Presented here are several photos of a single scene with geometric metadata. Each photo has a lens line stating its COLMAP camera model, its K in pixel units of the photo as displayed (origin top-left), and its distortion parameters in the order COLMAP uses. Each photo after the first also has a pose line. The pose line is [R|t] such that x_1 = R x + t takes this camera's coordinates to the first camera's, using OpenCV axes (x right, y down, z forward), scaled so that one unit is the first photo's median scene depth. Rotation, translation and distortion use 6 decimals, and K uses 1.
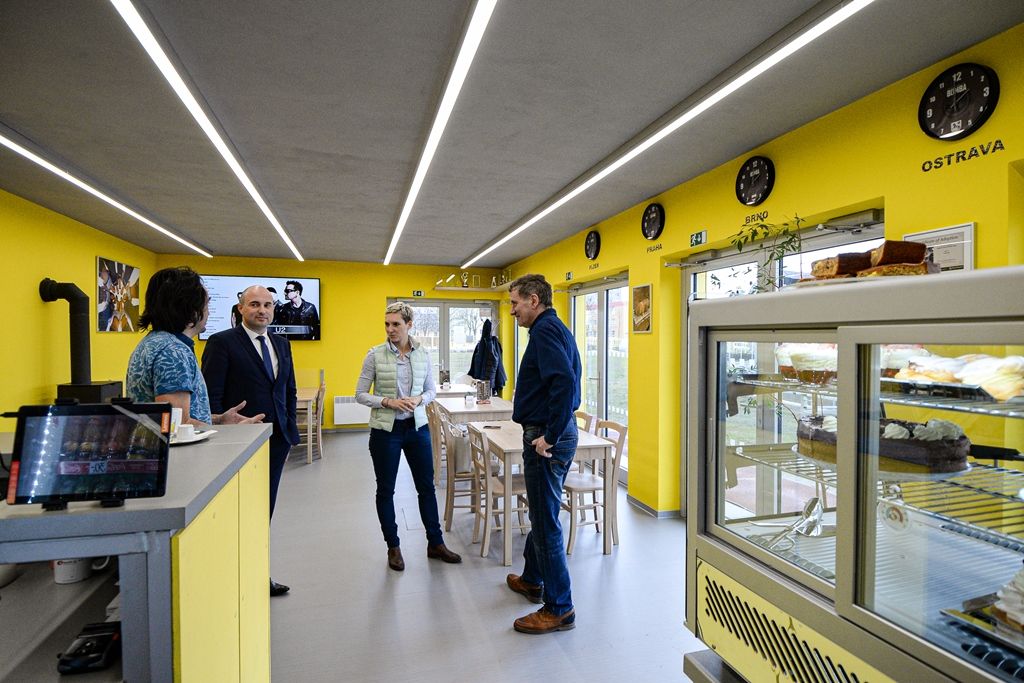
lens RADIAL K [[521.0, 0, 508.4], [0, 521.0, 340.1], [0, 0, 1]] dist [-0.024203, -0.003969]
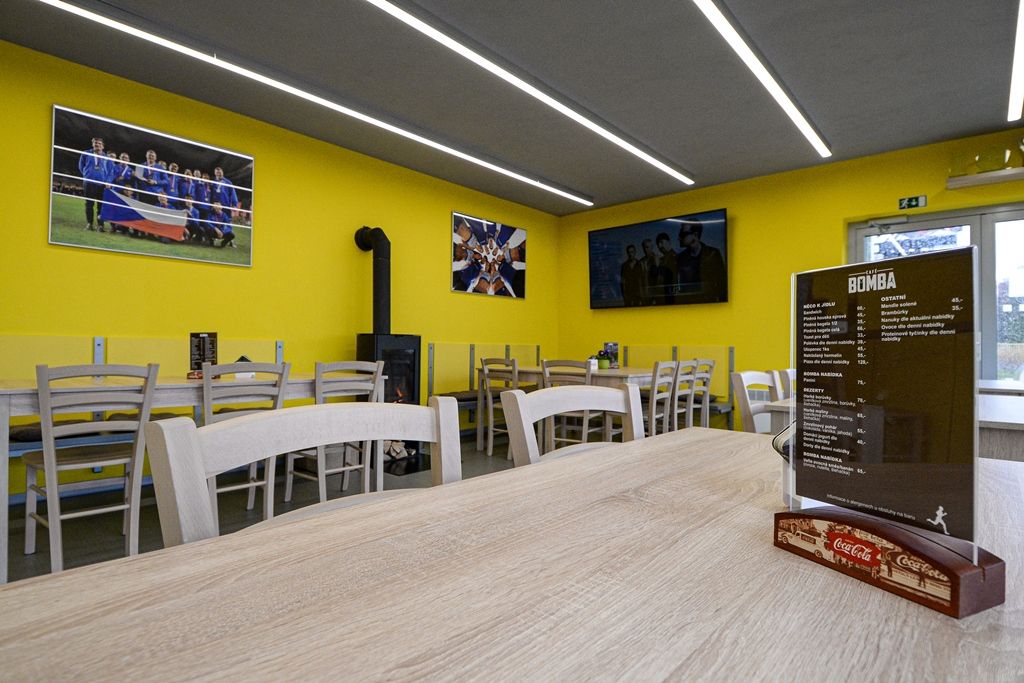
lens RADIAL K [[521.0, 0, 507.4], [0, 521.0, 342.8], [0, 0, 1]] dist [-0.024203, -0.003969]
pose [[0.517659, -0.000359, -0.855587, 0.056718], [-0.014728, 0.999848, -0.009331, 0.063775], [0.855460, 0.017432, 0.517575, 0.430681]]
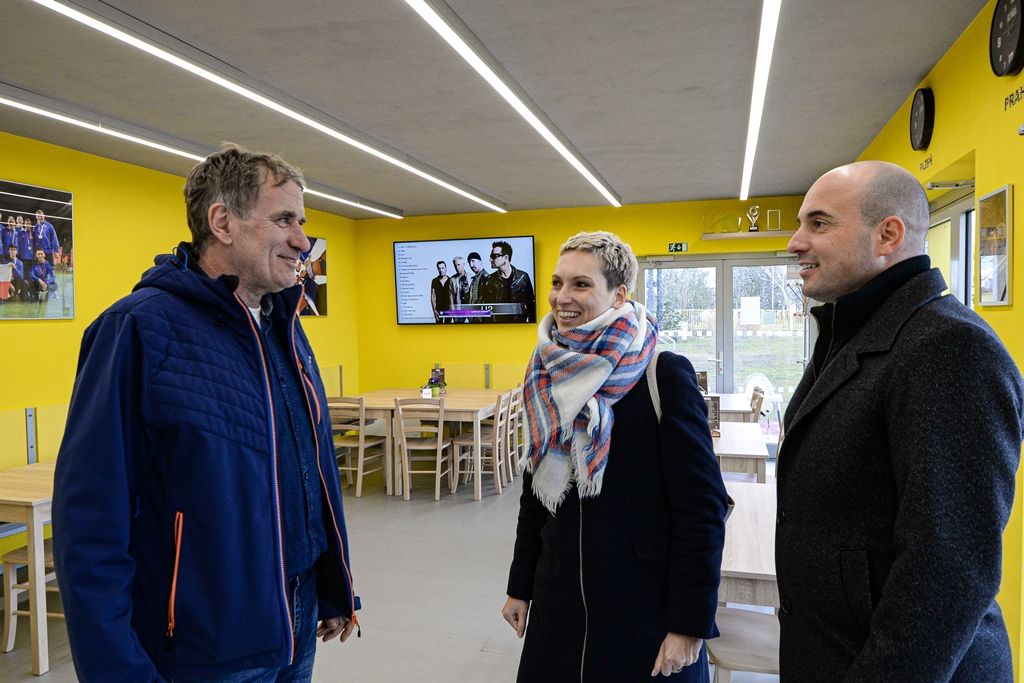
lens RADIAL K [[702.8, 0, 519.4], [0, 702.8, 342.1], [0, 0, 1]] dist [-0.001550, -0.013633]
pose [[0.841017, 0.005453, -0.540981, 0.140232], [0.012550, 0.999483, 0.029585, -0.002458], [0.540863, -0.031670, 0.840514, 0.183206]]
